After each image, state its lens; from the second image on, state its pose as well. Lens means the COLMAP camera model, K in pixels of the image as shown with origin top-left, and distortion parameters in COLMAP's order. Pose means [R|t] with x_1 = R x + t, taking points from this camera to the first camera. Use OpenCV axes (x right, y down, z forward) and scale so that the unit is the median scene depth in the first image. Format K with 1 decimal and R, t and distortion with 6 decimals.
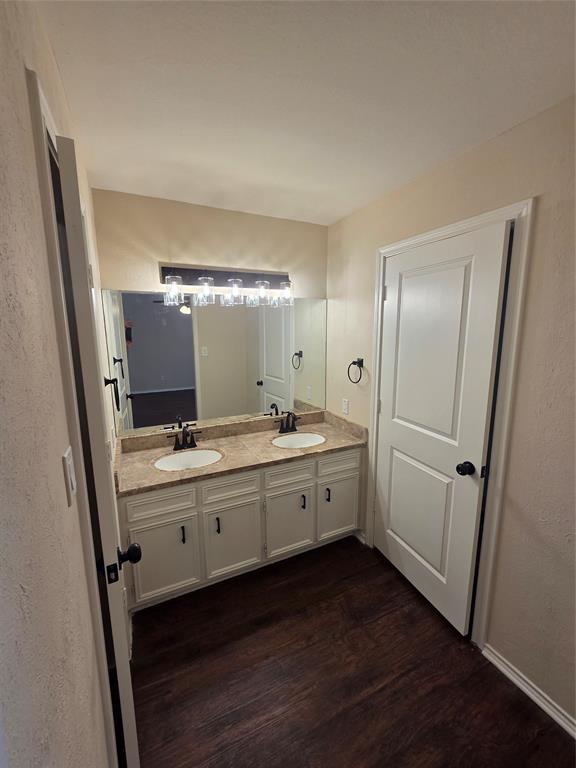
lens RADIAL K [[316.9, 0, 288.9], [0, 316.9, 380.7], [0, 0, 1]] dist [-0.001279, 0.000446]
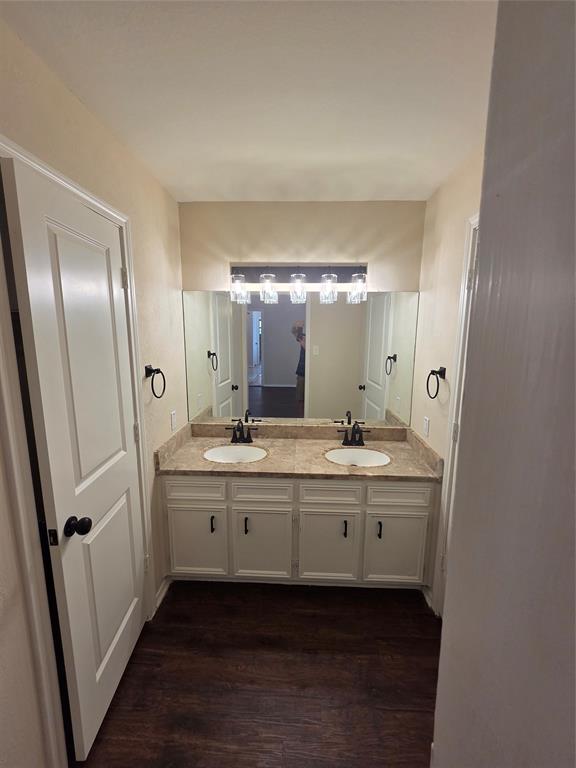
lens RADIAL K [[324.2, 0, 302.5], [0, 324.2, 380.2], [0, 0, 1]] dist [0.003578, 0.000345]
pose [[0.878884, 0.088916, -0.468676, 0.316133], [-0.089969, 0.995740, 0.020195, -0.025963], [0.468475, 0.024418, 0.883139, 0.156117]]
